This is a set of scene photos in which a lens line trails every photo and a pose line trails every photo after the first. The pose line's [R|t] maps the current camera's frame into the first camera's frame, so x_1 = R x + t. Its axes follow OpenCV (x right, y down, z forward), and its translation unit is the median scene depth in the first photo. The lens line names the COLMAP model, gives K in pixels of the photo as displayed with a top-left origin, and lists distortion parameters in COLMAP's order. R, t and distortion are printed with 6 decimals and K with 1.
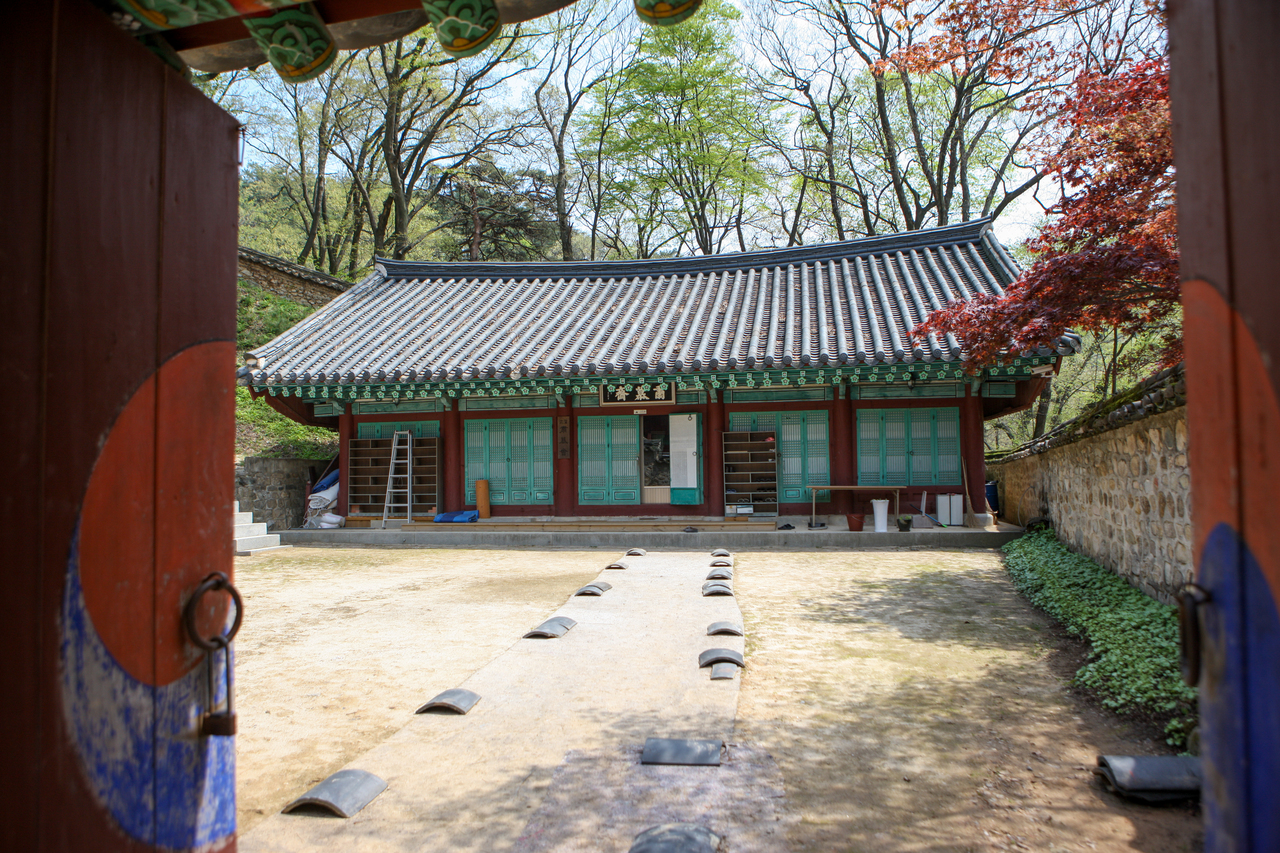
lens RADIAL K [[873.5, 0, 640.0], [0, 873.5, 426.5], [0, 0, 1]] dist [-0.000765, -0.000156]
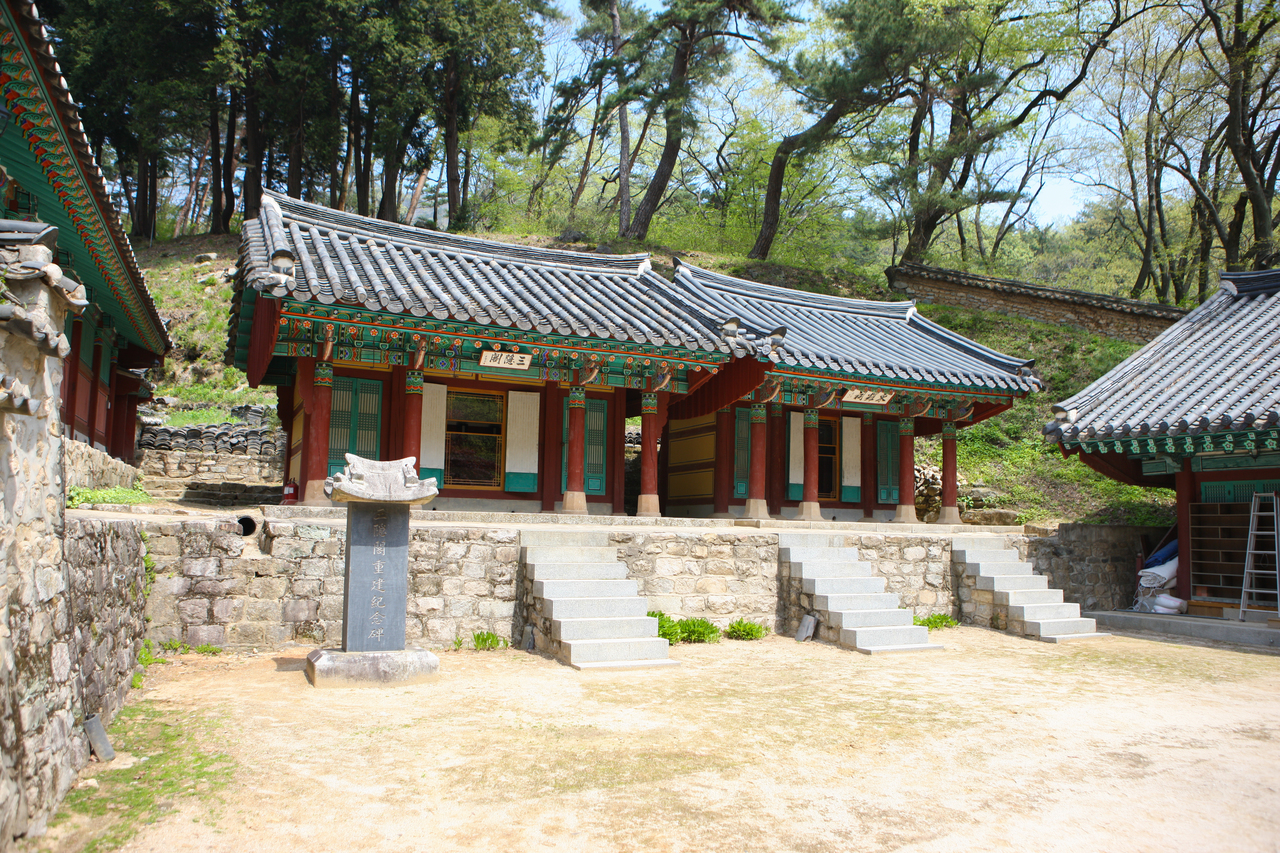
lens RADIAL K [[884.4, 0, 640.0], [0, 884.4, 426.5], [0, 0, 1]] dist [-0.100231, 0.065349]
pose [[0.598527, -0.056419, -0.799113, -0.002957], [0.009814, 0.997959, -0.063106, -0.010668], [0.801042, 0.029928, 0.597859, 0.126709]]
